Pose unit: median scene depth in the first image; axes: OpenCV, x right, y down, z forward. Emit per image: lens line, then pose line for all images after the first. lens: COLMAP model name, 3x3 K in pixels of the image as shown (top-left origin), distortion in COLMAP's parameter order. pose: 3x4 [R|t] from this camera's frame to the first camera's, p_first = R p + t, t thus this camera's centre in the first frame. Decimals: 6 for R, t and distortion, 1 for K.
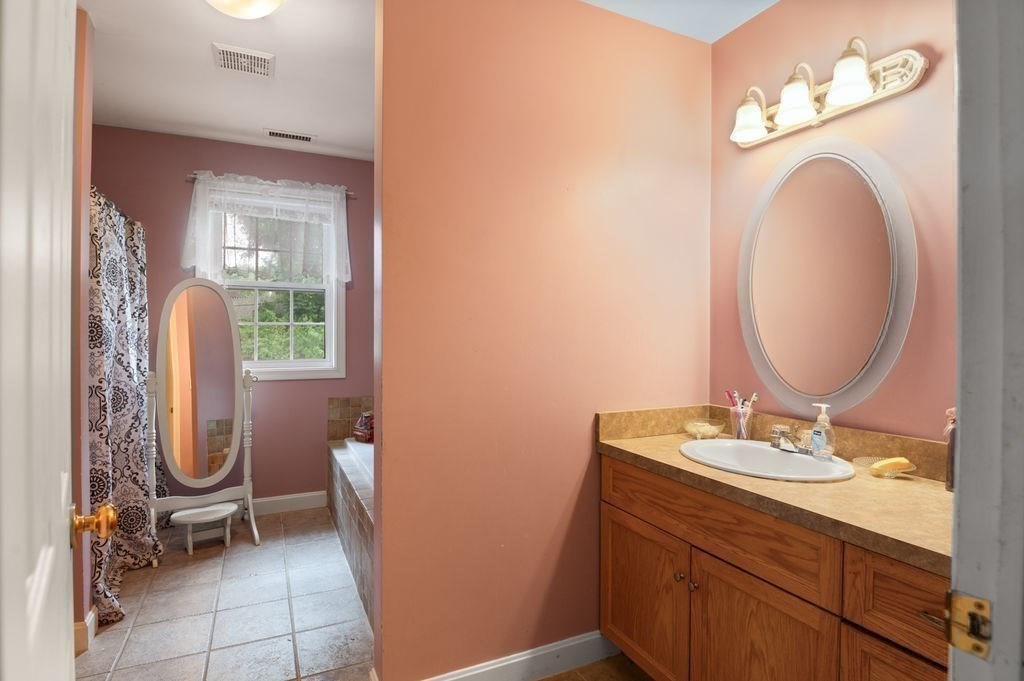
lens RADIAL K [[530.0, 0, 507.3], [0, 530.0, 341.7], [0, 0, 1]] dist [-0.014470, -0.007076]
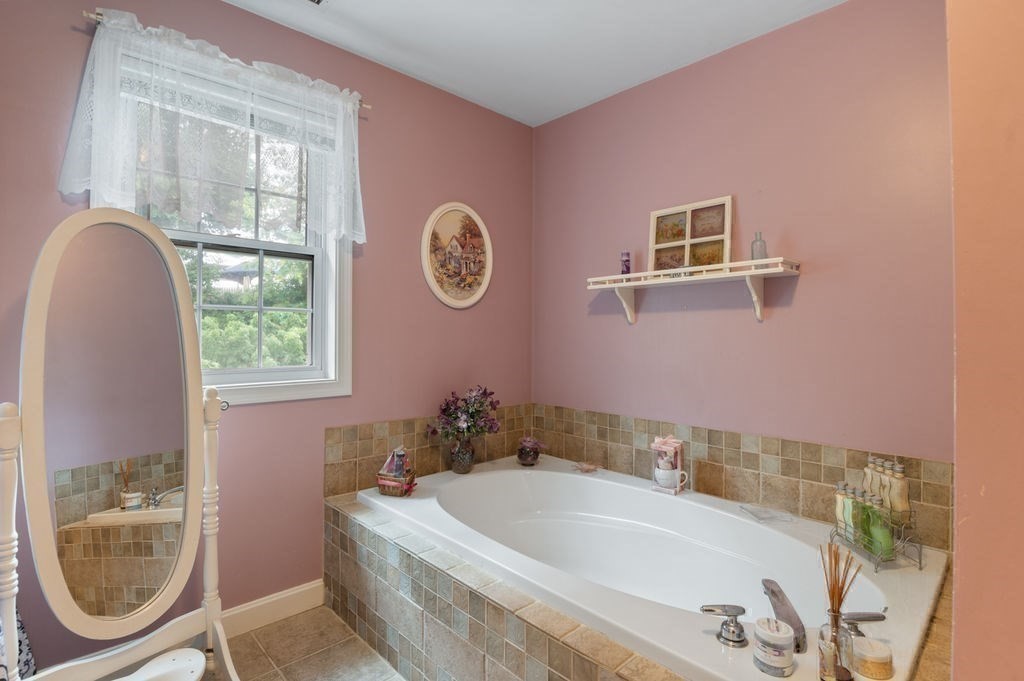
lens RADIAL K [[503.2, 0, 515.5], [0, 503.2, 333.1], [0, 0, 1]] dist [-0.014421, -0.006696]
pose [[0.947621, -0.002902, 0.319383, -0.337666], [0.009980, 0.999739, -0.020527, 0.009104], [-0.319240, 0.022639, 0.947403, 0.391812]]
